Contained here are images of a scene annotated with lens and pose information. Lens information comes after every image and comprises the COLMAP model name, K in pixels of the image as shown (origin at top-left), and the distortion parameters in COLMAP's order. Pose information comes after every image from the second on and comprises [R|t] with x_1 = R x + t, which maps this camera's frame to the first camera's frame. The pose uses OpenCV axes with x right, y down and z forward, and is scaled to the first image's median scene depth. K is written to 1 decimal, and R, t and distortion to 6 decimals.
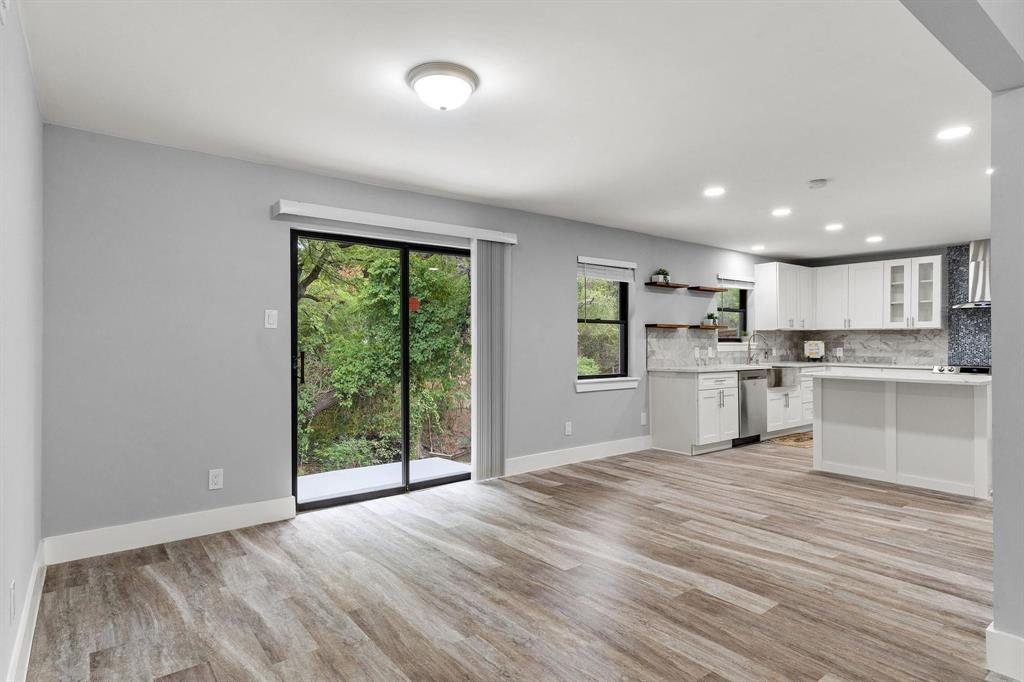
lens RADIAL K [[547.6, 0, 512.0], [0, 547.6, 341.0], [0, 0, 1]] dist [0.014326, -0.000169]
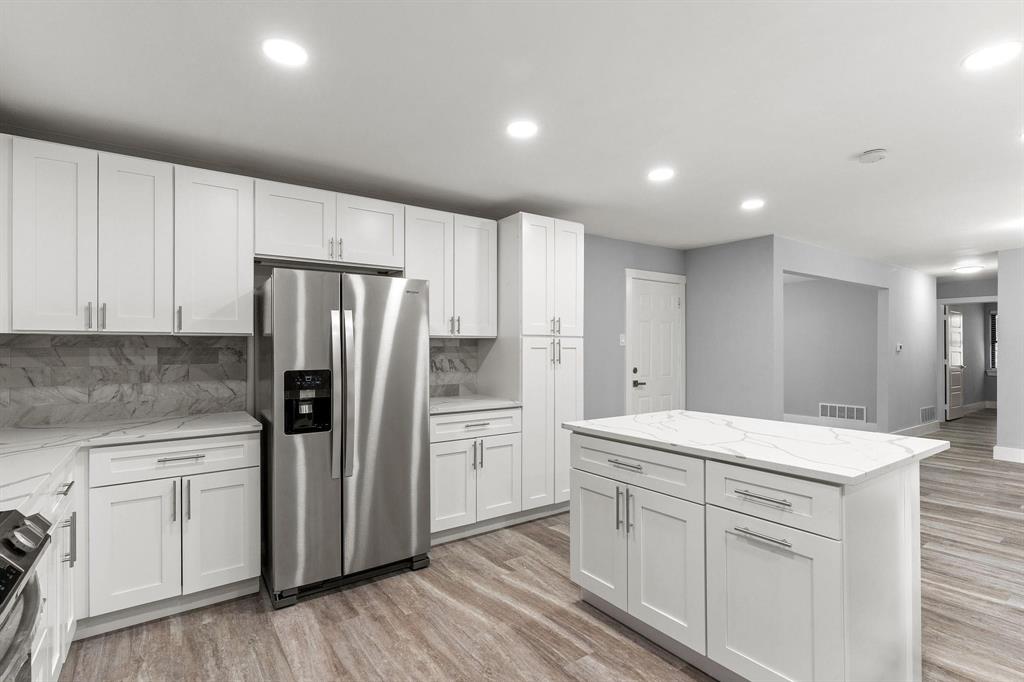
lens RADIAL K [[494.9, 0, 497.9], [0, 494.9, 342.2], [0, 0, 1]] dist [0.002424, 0.000282]
pose [[-0.998353, 0.002441, 0.057316, 0.893717], [0.001685, 0.999911, -0.013230, -0.019183], [-0.057343, -0.013112, -0.998268, 1.480435]]
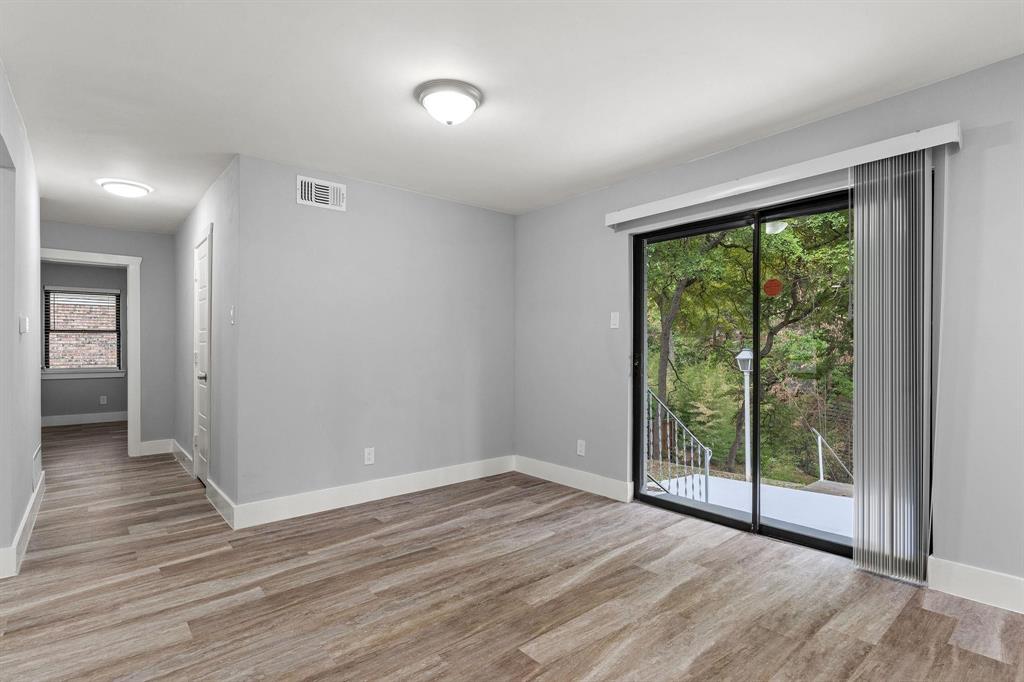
lens RADIAL K [[509.3, 0, 512.0], [0, 509.3, 341.0], [0, 0, 1]] dist [-0.000516, 0.000508]
pose [[0.038763, -0.004783, -0.999237, 0.468394], [0.010885, 0.999931, -0.004364, 0.004465], [0.999189, -0.010708, 0.038813, 0.580074]]
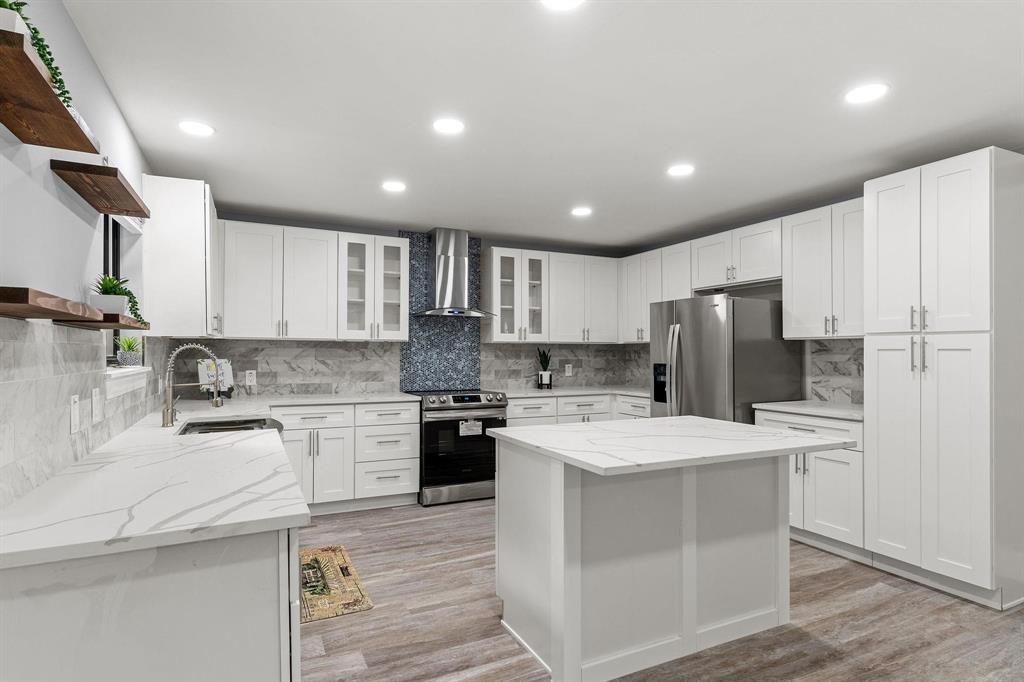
lens RADIAL K [[545.1, 0, 518.2], [0, 545.1, 348.2], [0, 0, 1]] dist [0.002088, 0.000114]
pose [[0.203556, 0.006482, 0.979042, 0.163058], [-0.005577, 0.999970, -0.005461, -0.015590], [-0.979047, -0.004348, 0.203586, 1.017005]]
